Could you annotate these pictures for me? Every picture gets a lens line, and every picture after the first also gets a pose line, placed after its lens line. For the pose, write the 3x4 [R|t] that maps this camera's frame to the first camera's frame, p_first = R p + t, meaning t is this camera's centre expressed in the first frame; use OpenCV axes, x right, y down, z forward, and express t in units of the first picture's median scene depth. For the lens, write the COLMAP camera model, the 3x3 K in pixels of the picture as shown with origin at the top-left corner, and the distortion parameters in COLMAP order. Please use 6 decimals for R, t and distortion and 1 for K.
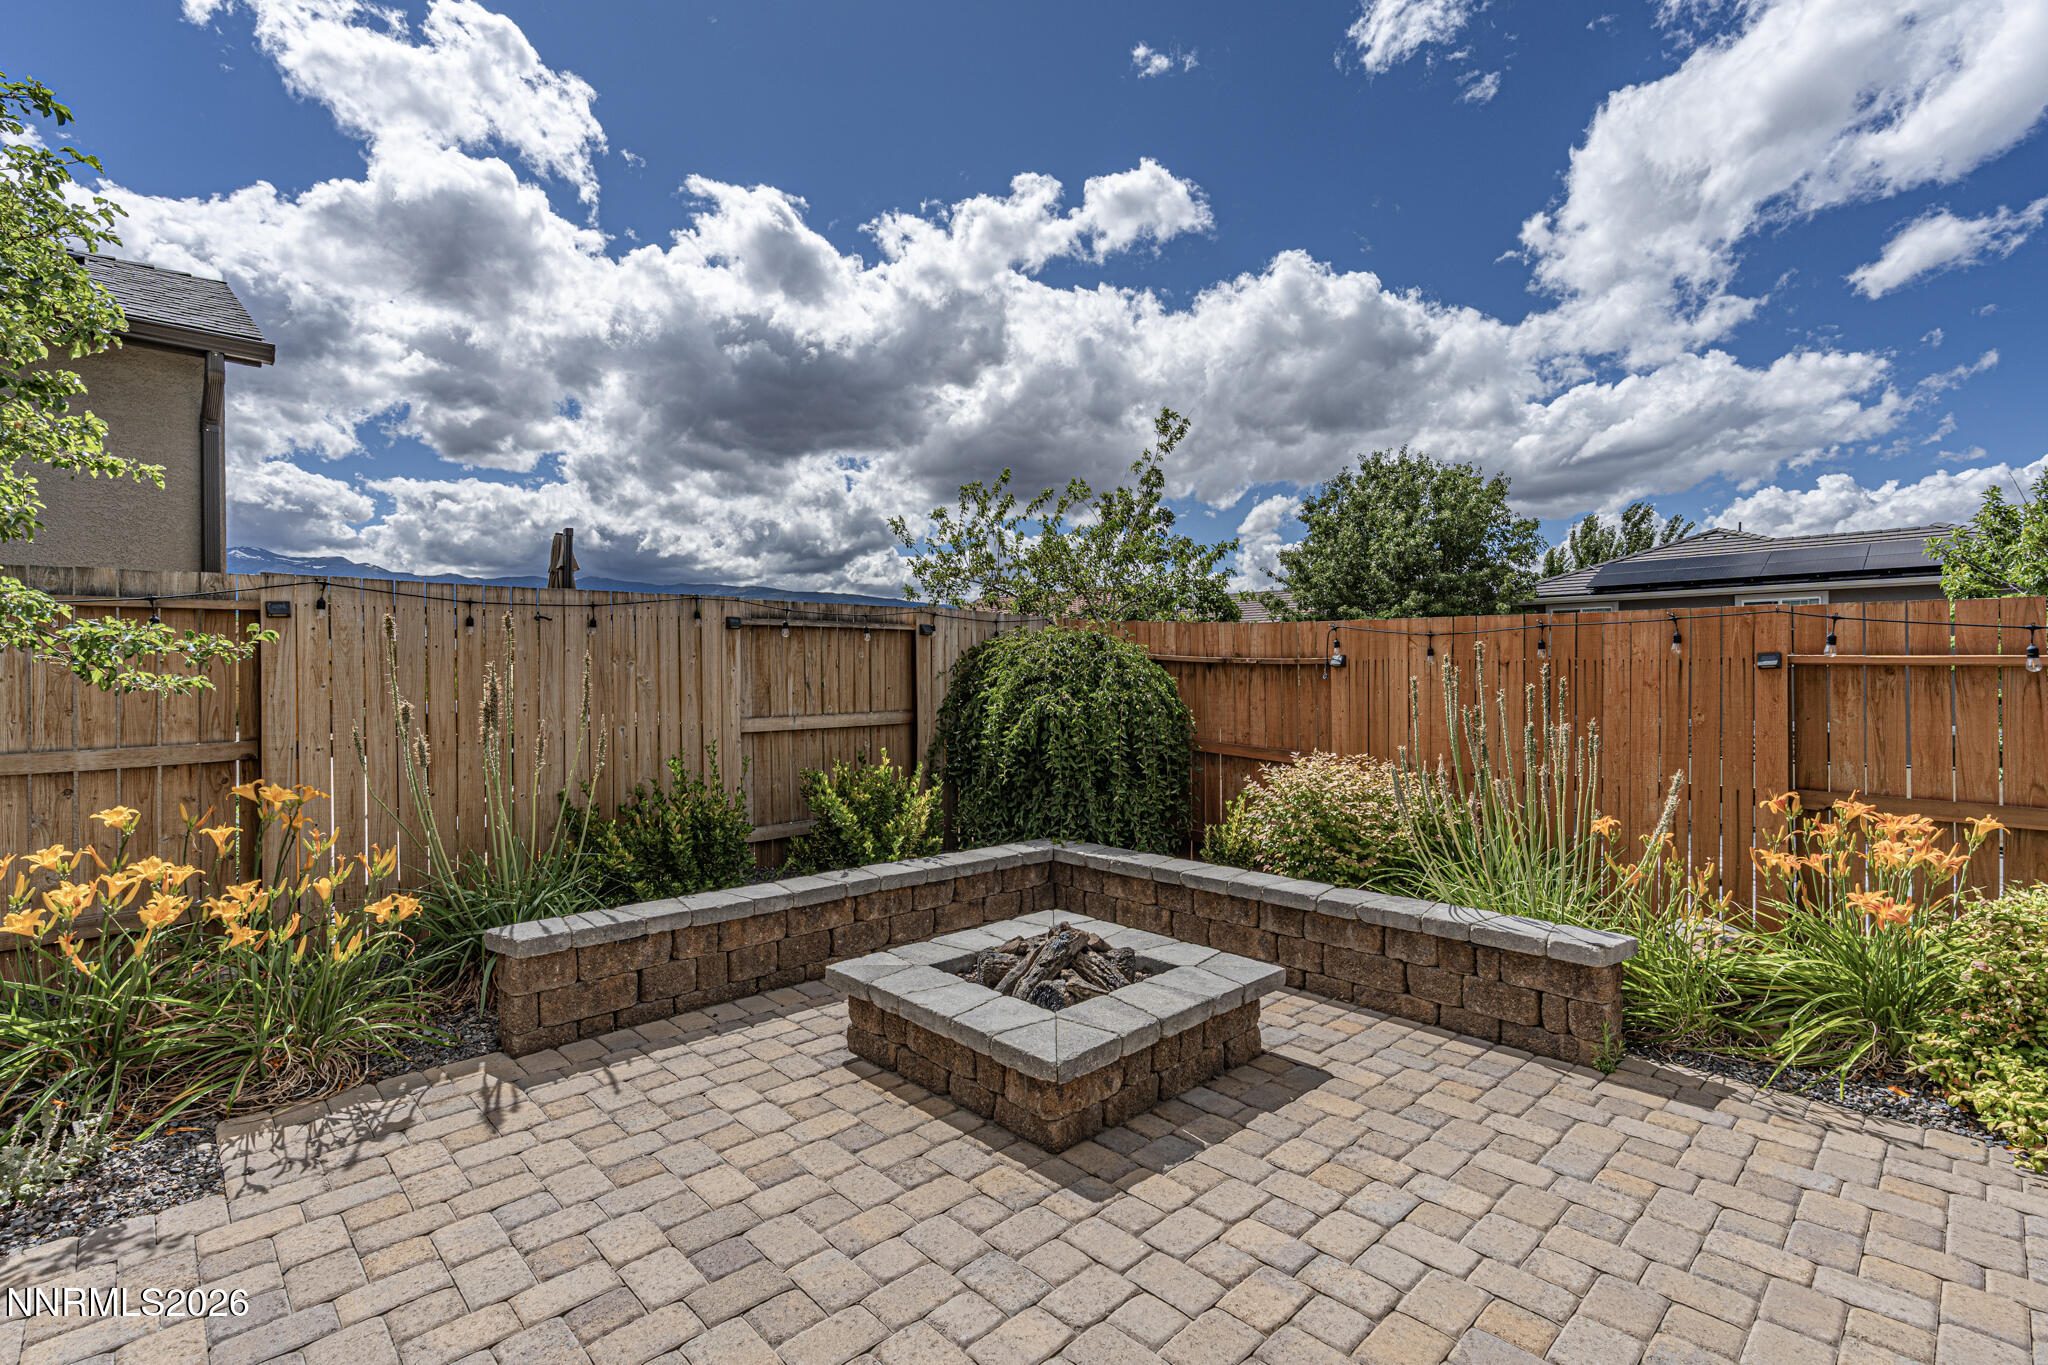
lens RADIAL K [[922.8, 0, 1023.0], [0, 922.8, 676.4], [0, 0, 1]] dist [-0.006789, 0.003261]
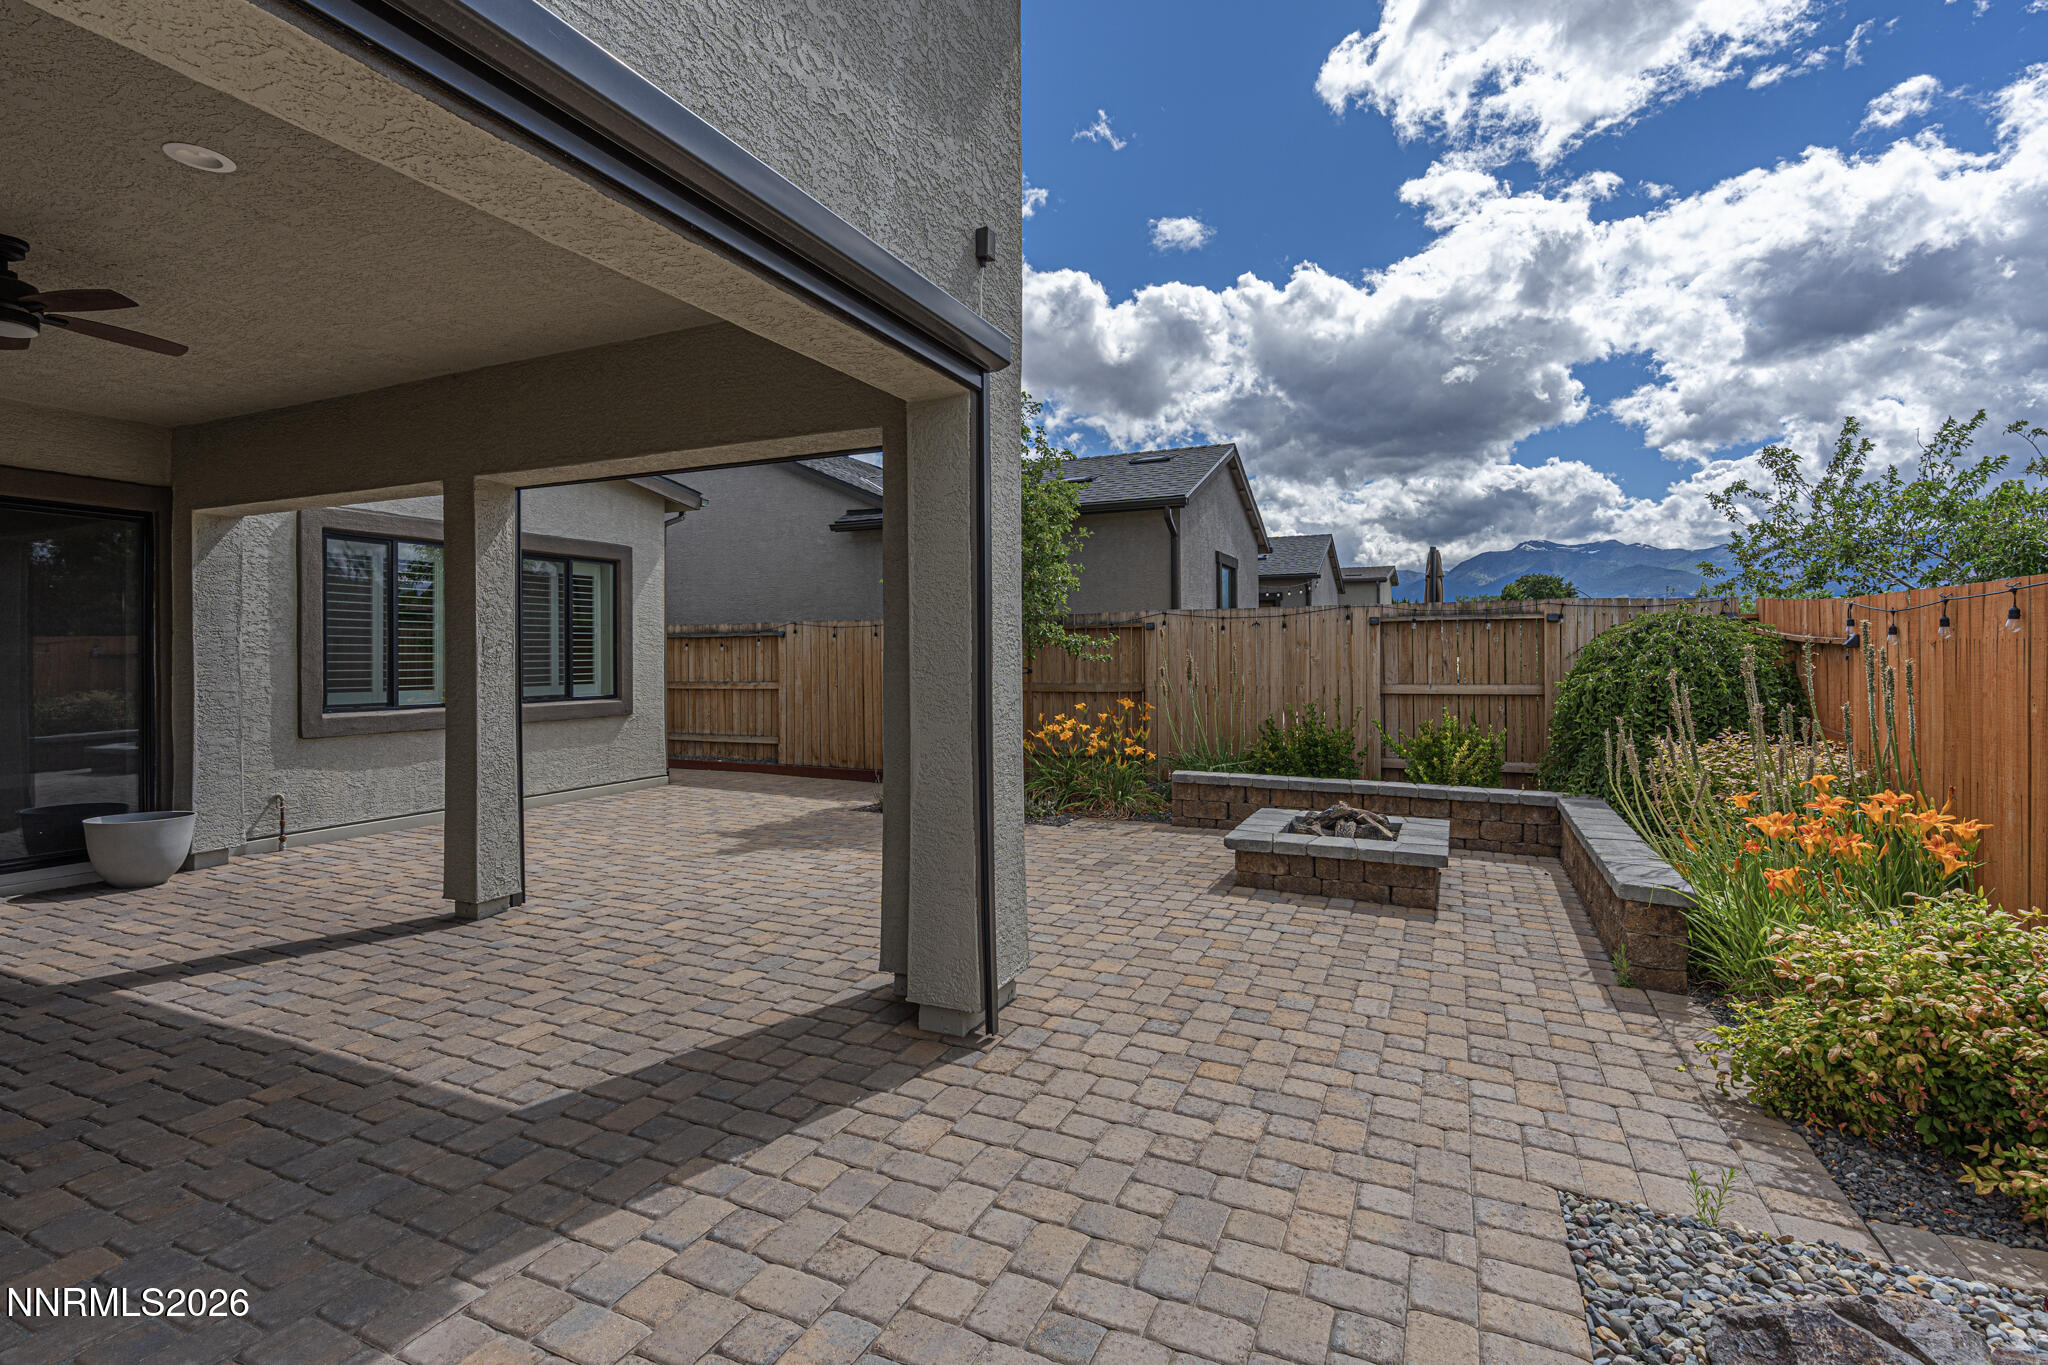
lens RADIAL K [[922.8, 0, 1024.9], [0, 922.8, 665.7], [0, 0, 1]] dist [-0.006789, 0.003261]
pose [[0.373178, 0.012922, -0.927670, 0.901543], [-0.002513, 0.999913, 0.012917, -0.002407], [0.927756, -0.002489, 0.373178, -0.109055]]
